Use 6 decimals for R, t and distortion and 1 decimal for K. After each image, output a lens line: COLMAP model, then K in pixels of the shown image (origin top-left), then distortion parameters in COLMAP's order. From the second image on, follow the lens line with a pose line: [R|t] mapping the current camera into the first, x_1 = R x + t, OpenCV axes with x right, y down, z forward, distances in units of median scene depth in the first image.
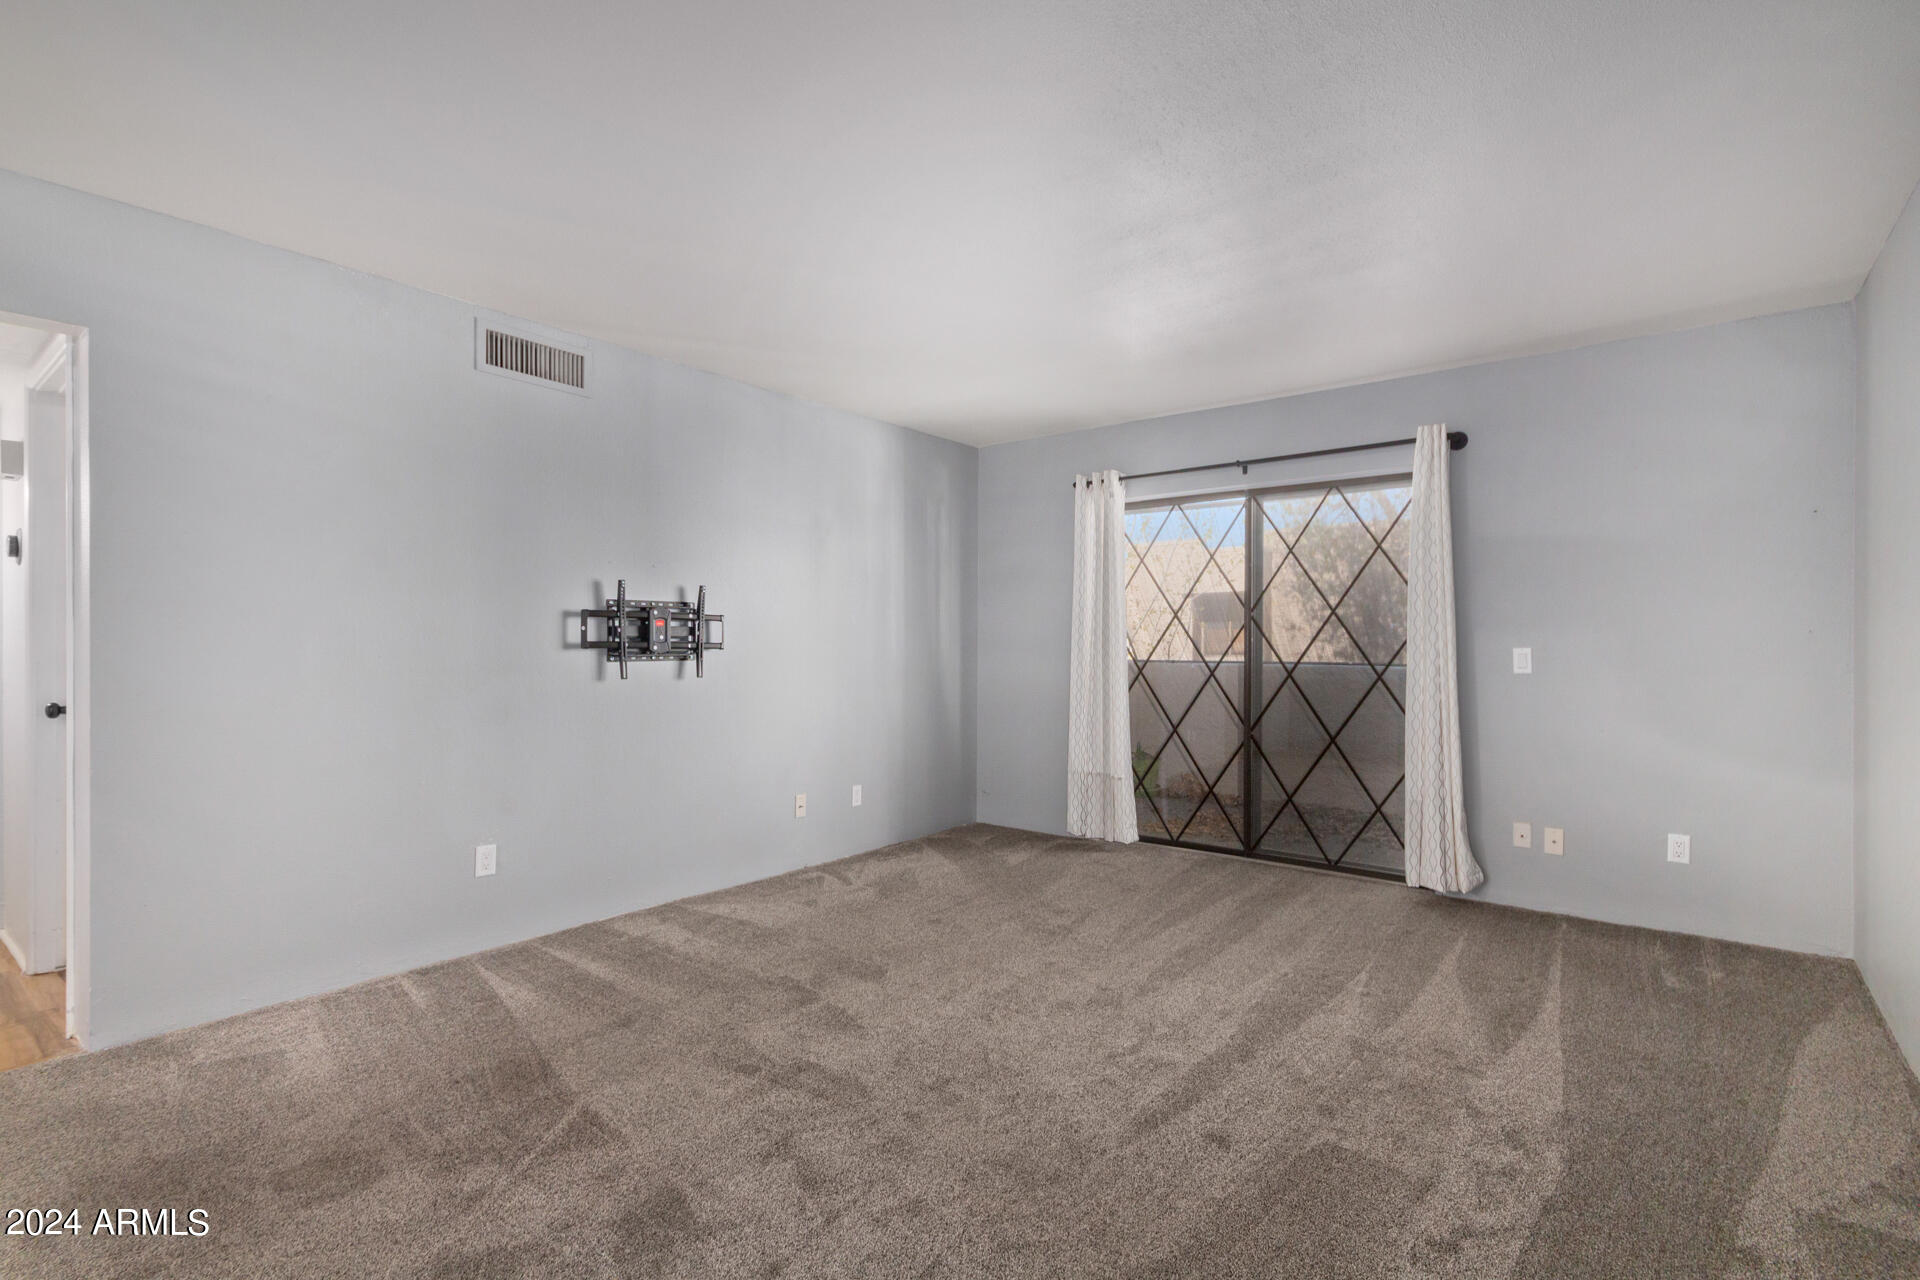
lens RADIAL K [[891.1, 0, 963.7], [0, 891.1, 643.2], [0, 0, 1]] dist [0.005816, 0.000345]
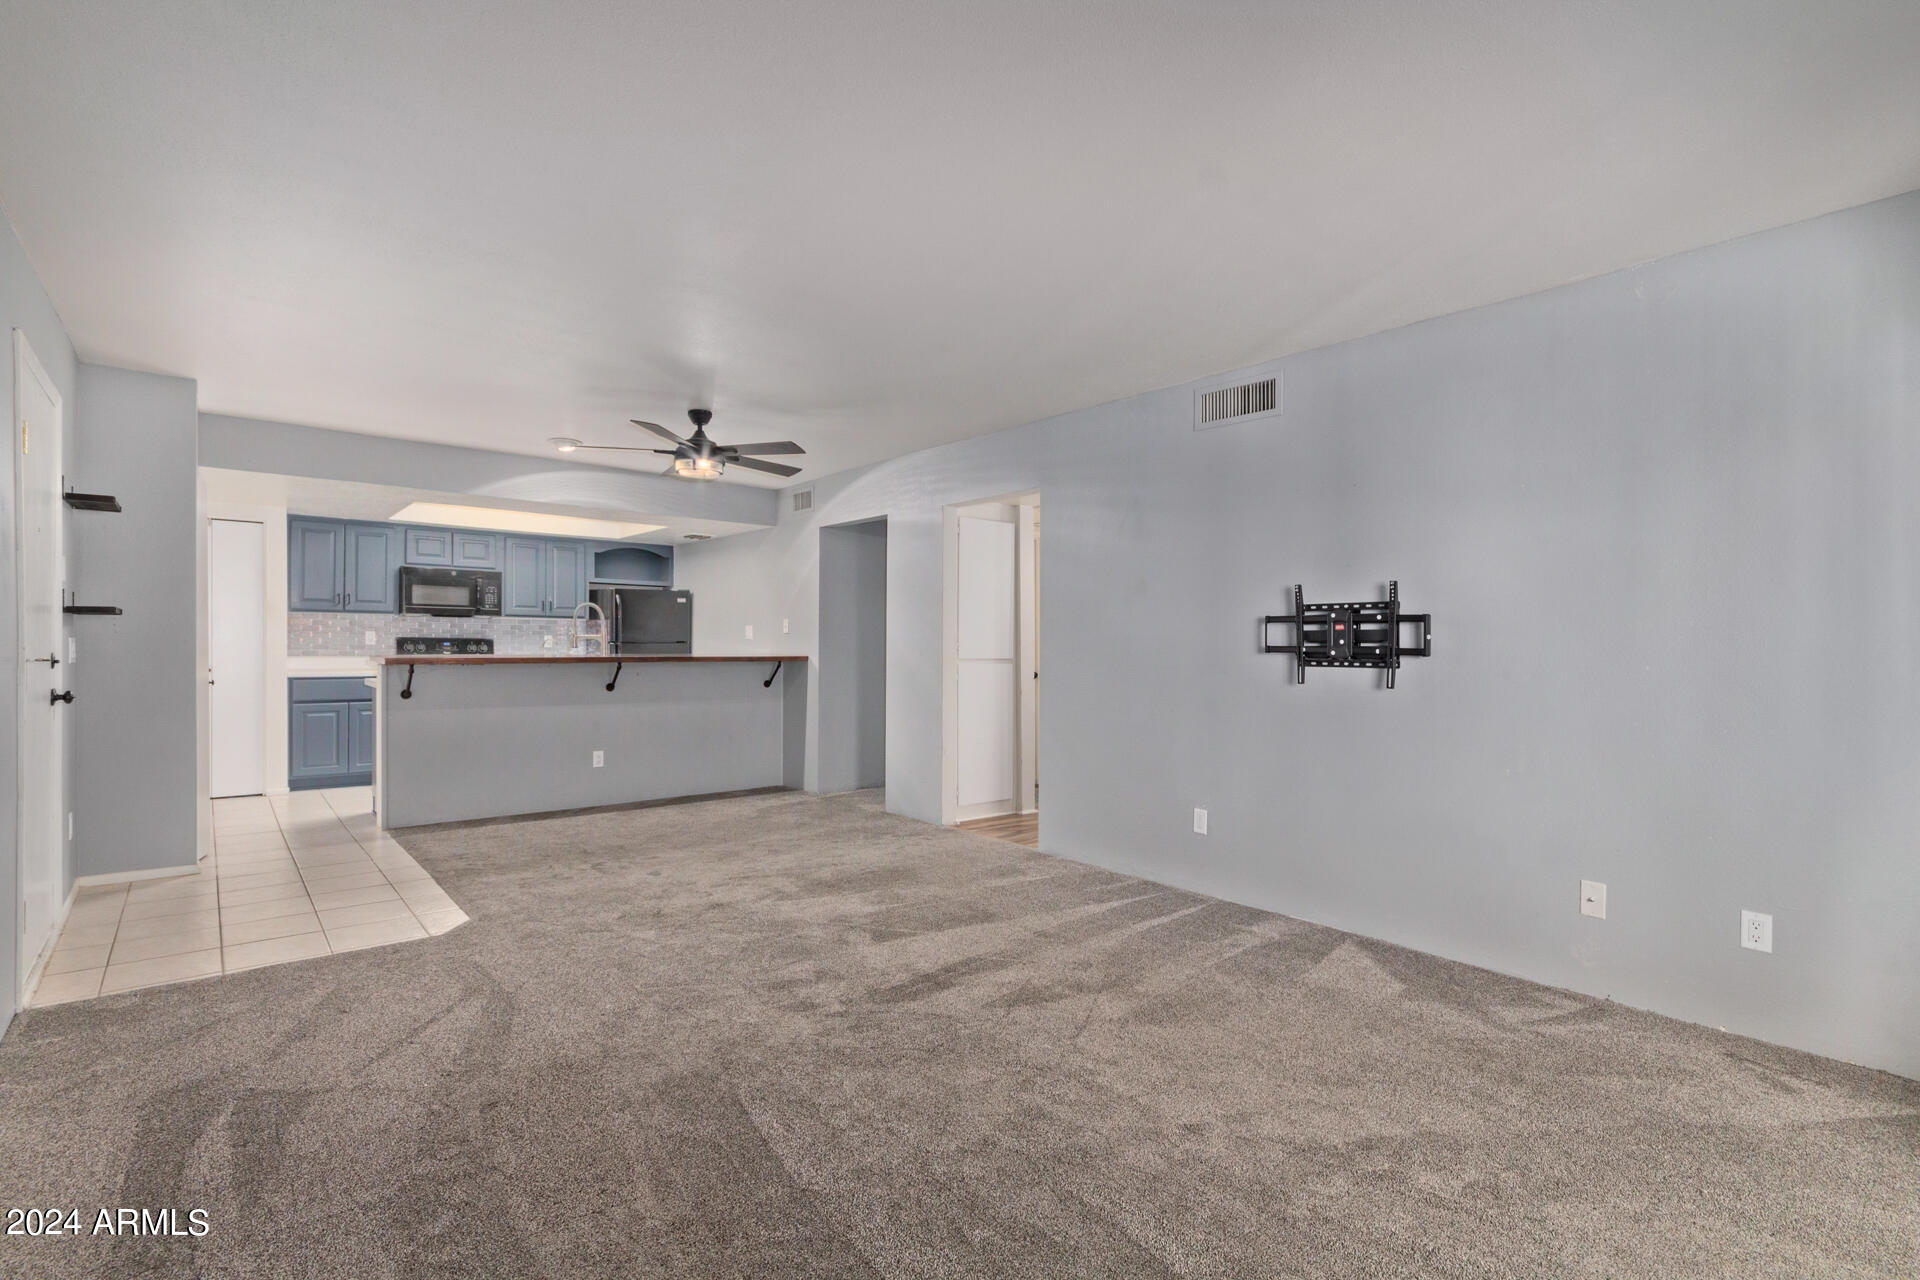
lens RADIAL K [[891.1, 0, 960.2], [0, 891.1, 657.9], [0, 0, 1]] dist [0.005816, 0.000345]
pose [[-0.202060, 0.011112, -0.979310, 0.640399], [-0.009913, 0.999861, 0.013390, 0.001733], [0.979323, 0.012414, -0.201922, 0.789746]]
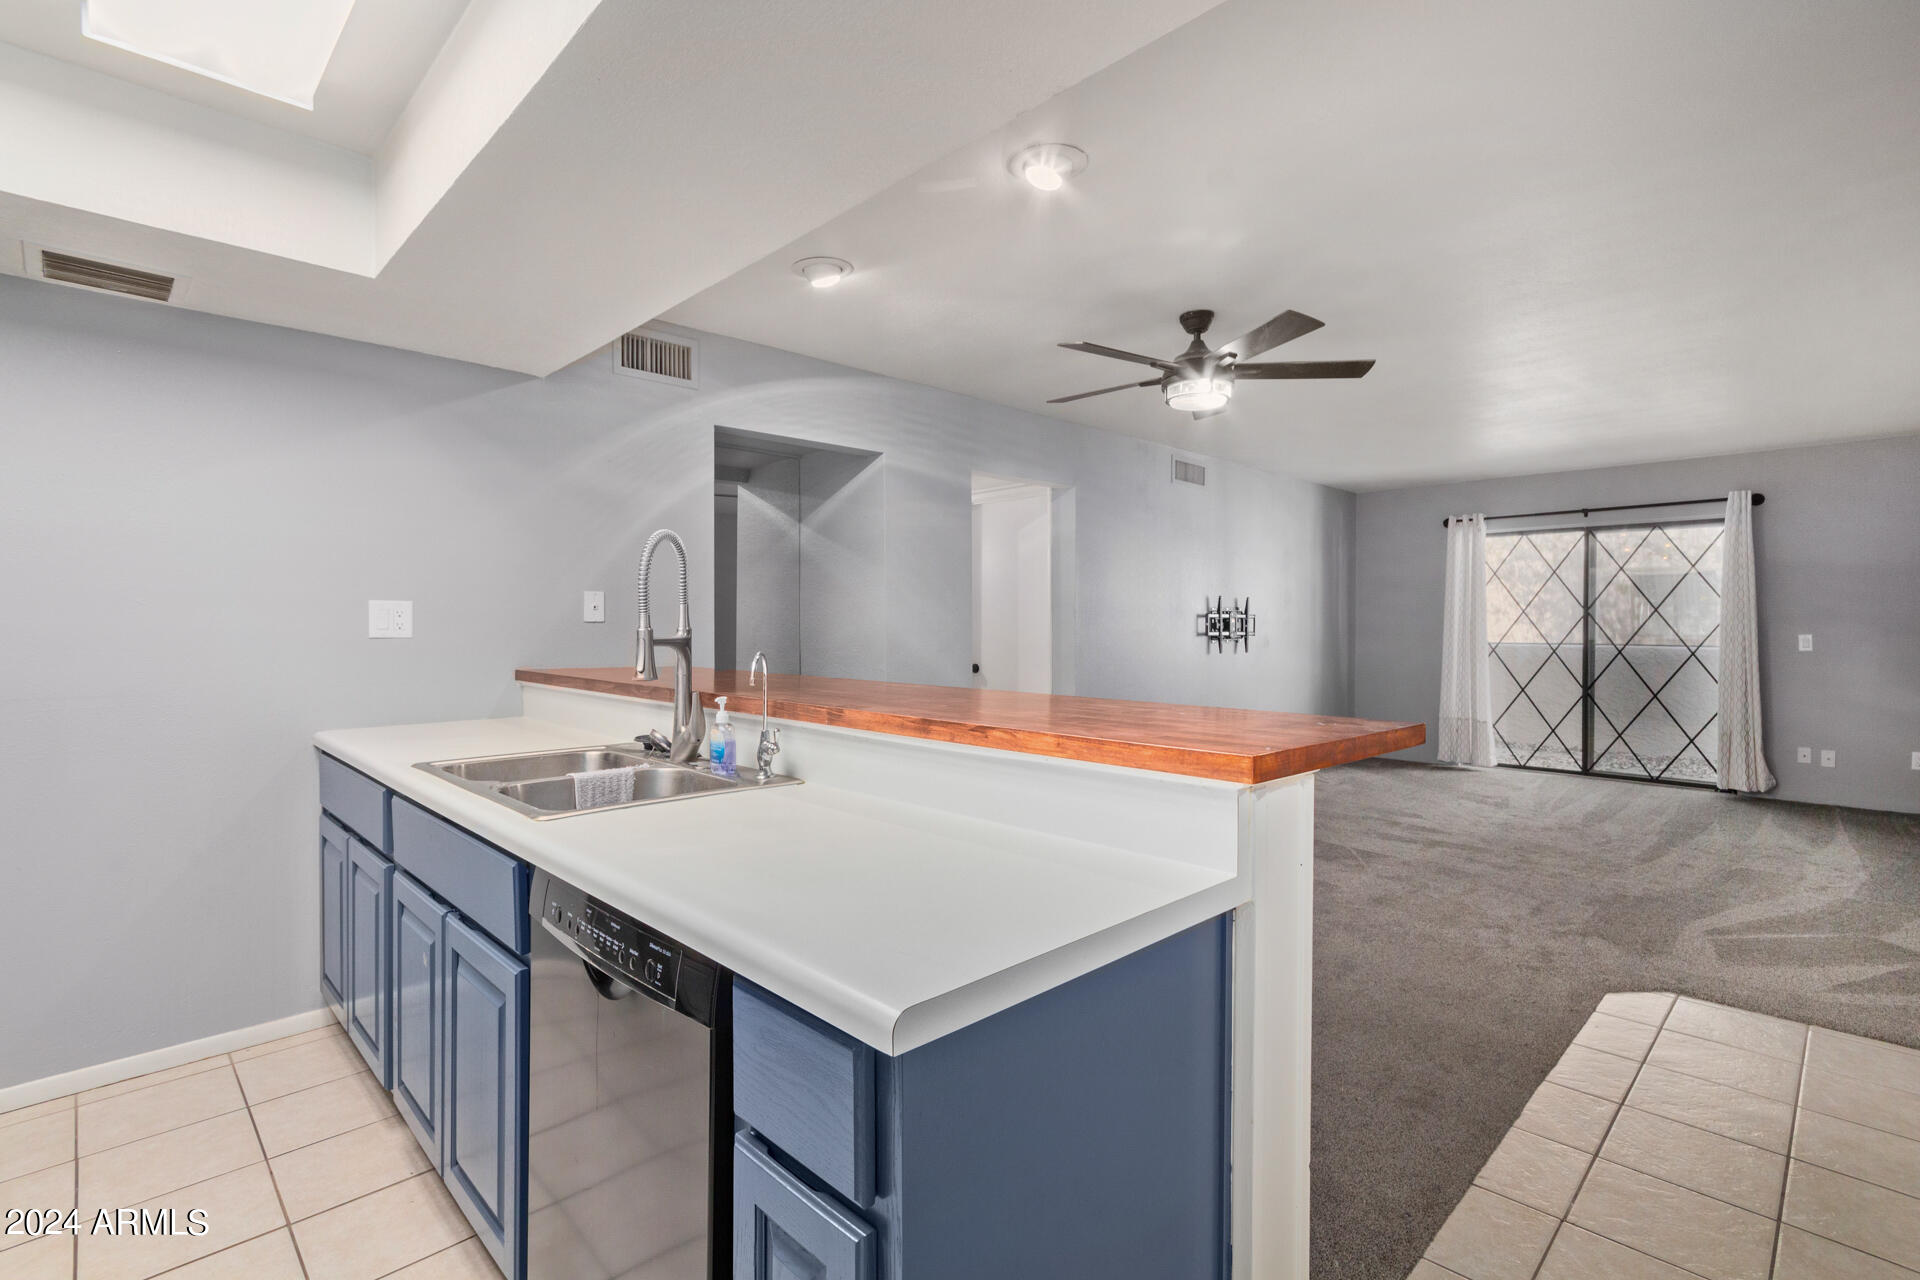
lens RADIAL K [[891.1, 0, 966.1], [0, 891.1, 634.9], [0, 0, 1]] dist [0.005816, 0.000345]
pose [[0.992161, -0.000995, -0.124961, -0.623205], [0.002575, 0.999919, 0.012482, -0.017441], [0.124939, -0.012706, 0.992083, -0.720783]]
